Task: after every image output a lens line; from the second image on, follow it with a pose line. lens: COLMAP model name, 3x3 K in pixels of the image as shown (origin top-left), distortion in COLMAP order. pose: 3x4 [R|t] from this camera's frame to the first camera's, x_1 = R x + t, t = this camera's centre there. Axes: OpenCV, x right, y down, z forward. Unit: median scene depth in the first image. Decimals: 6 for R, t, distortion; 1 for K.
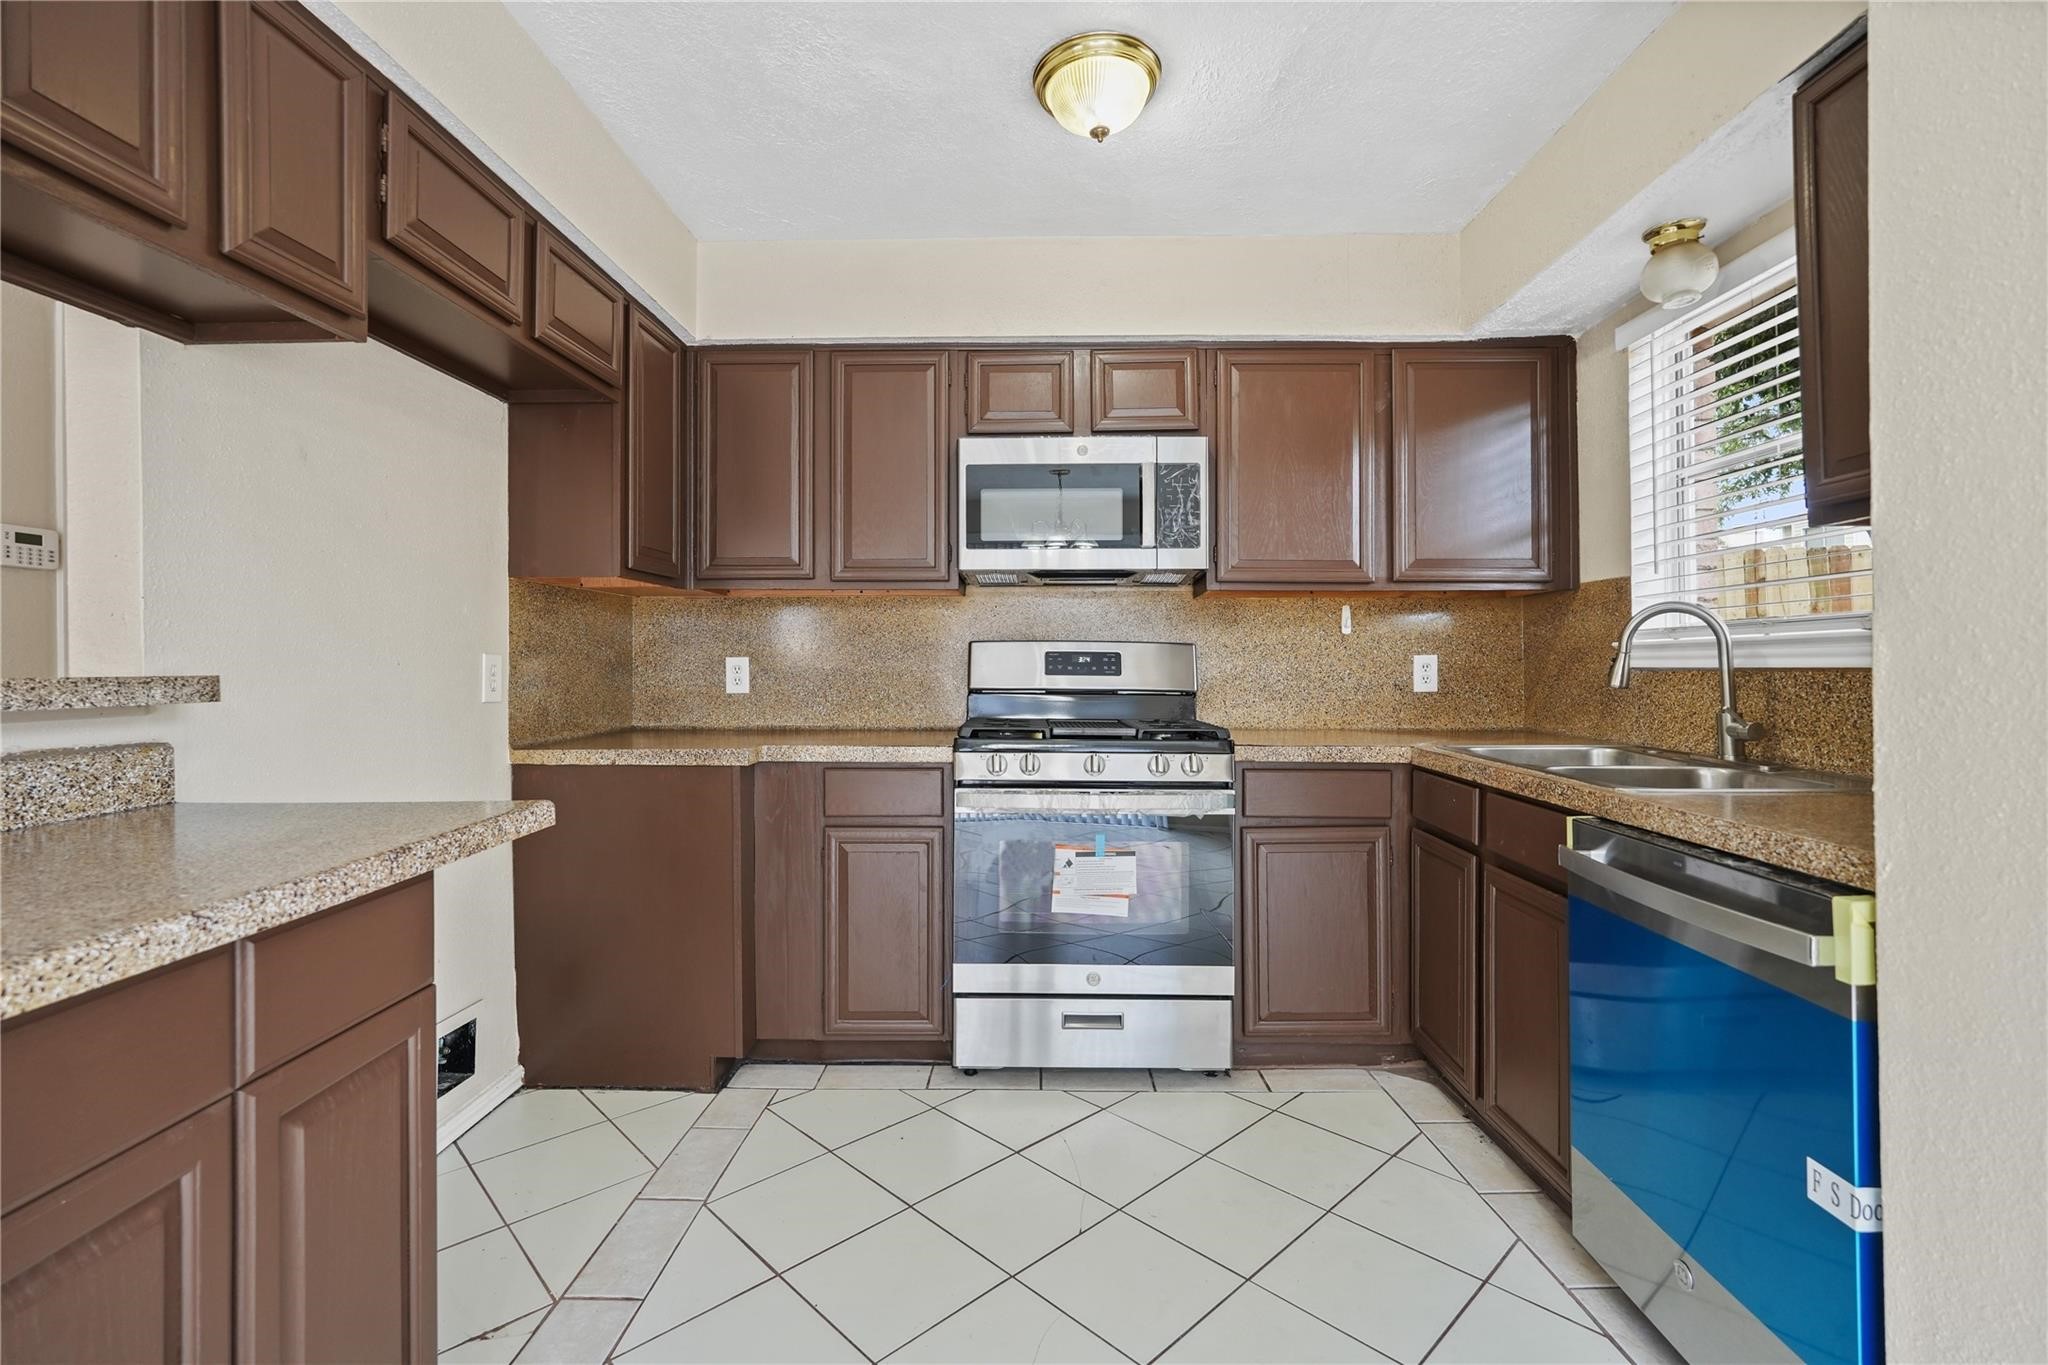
lens RADIAL K [[925.9, 0, 1025.1], [0, 925.9, 660.9], [0, 0, 1]] dist [-0.001723, 0.000897]
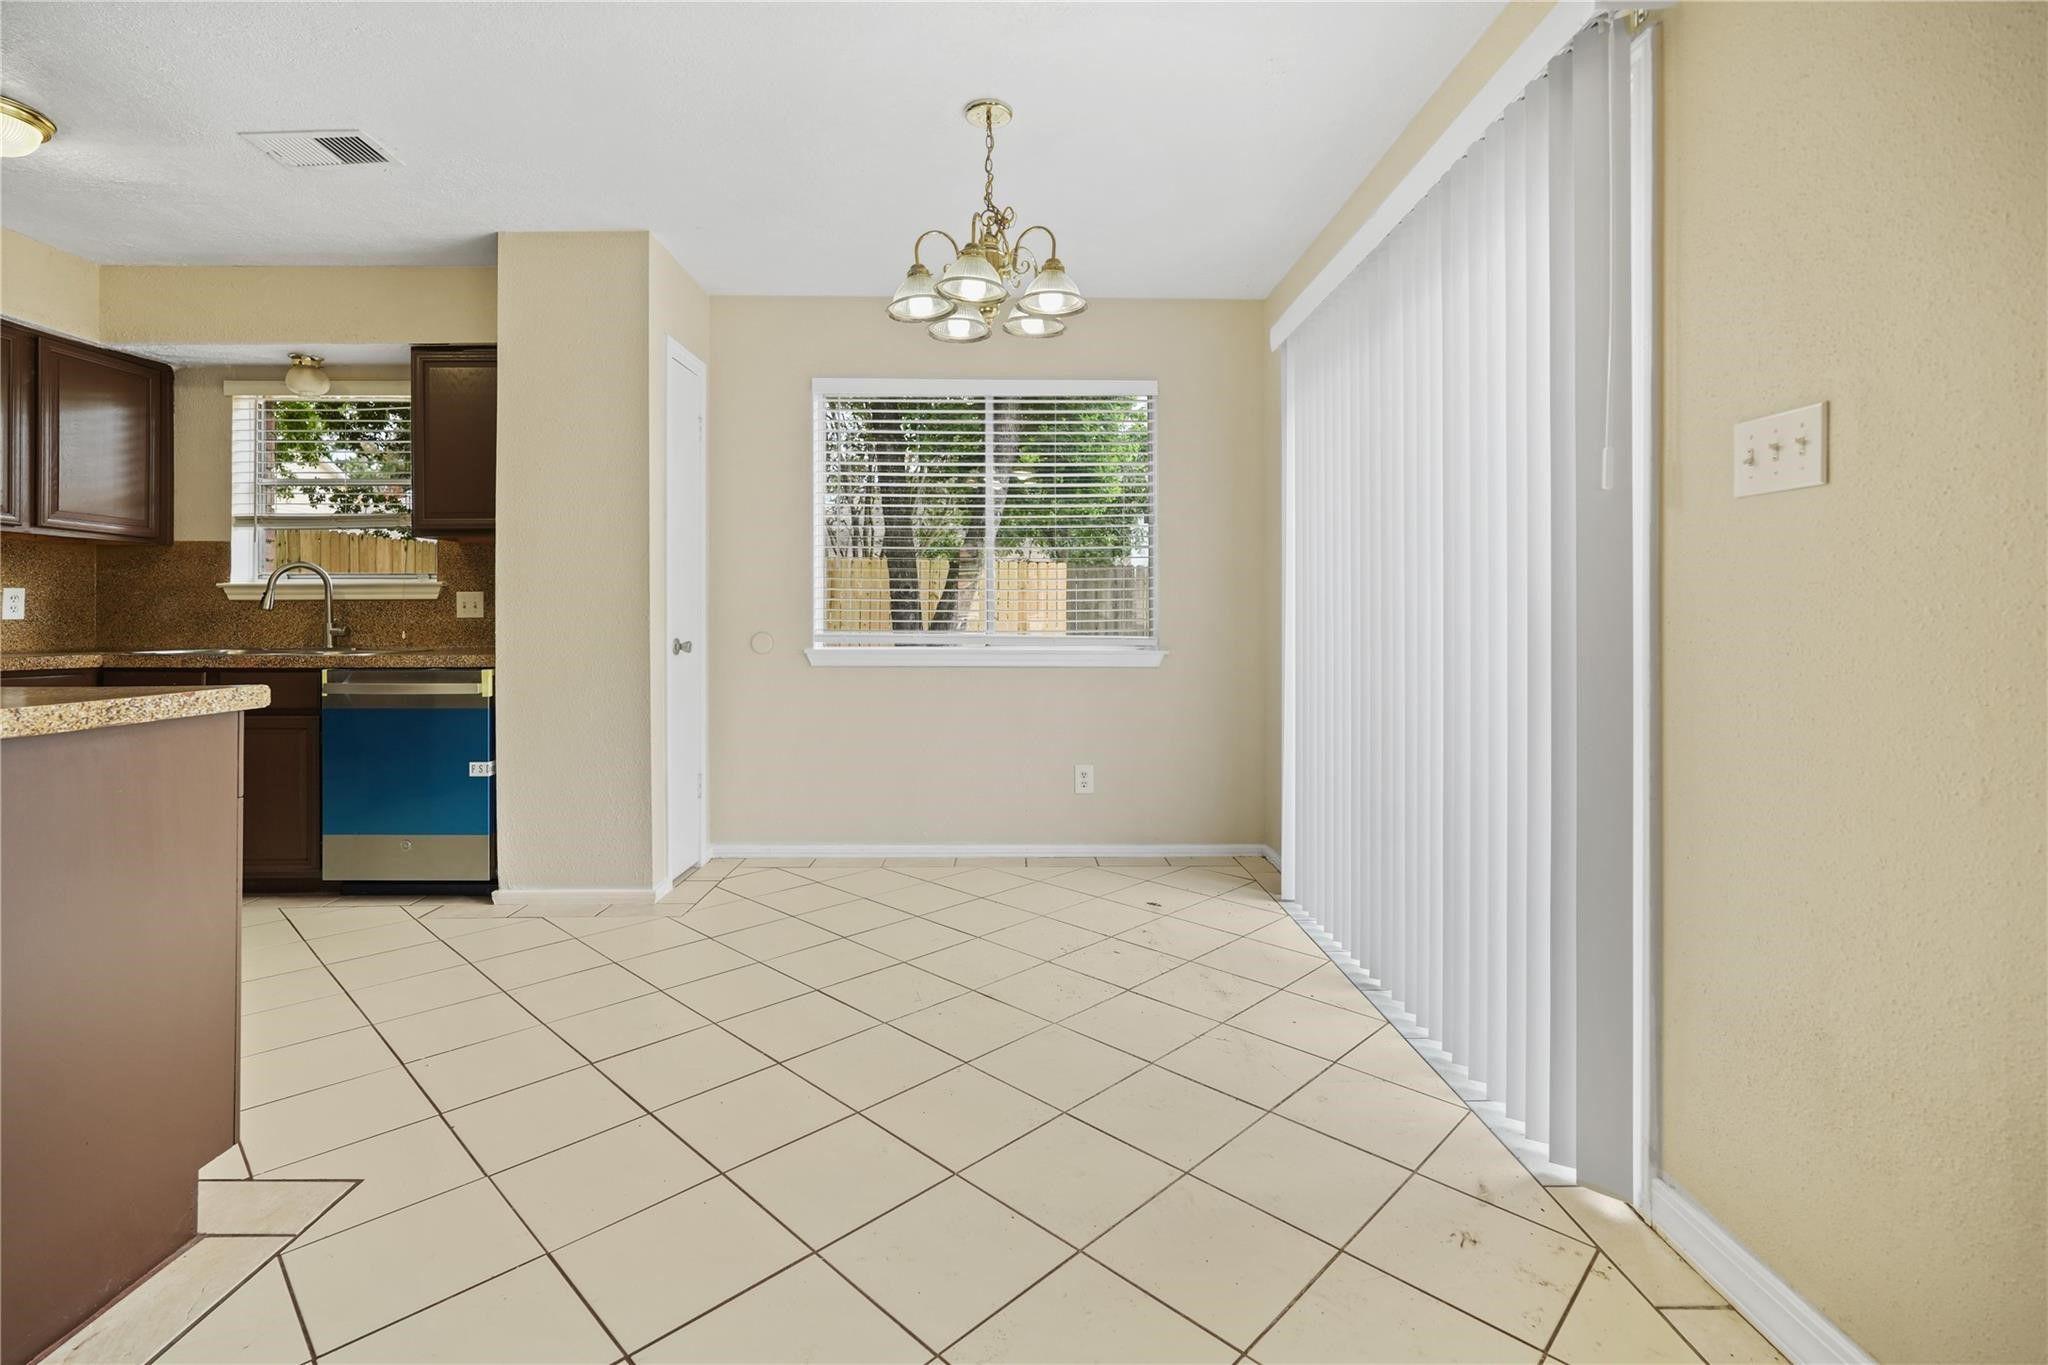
lens RADIAL K [[925.9, 0, 1020.8], [0, 925.9, 615.5], [0, 0, 1]] dist [-0.001723, 0.000897]
pose [[-0.026625, 0.006295, 0.999626, -1.170470], [-0.003569, 0.999973, -0.006393, 0.047570], [-0.999639, -0.003738, -0.026602, -0.363094]]
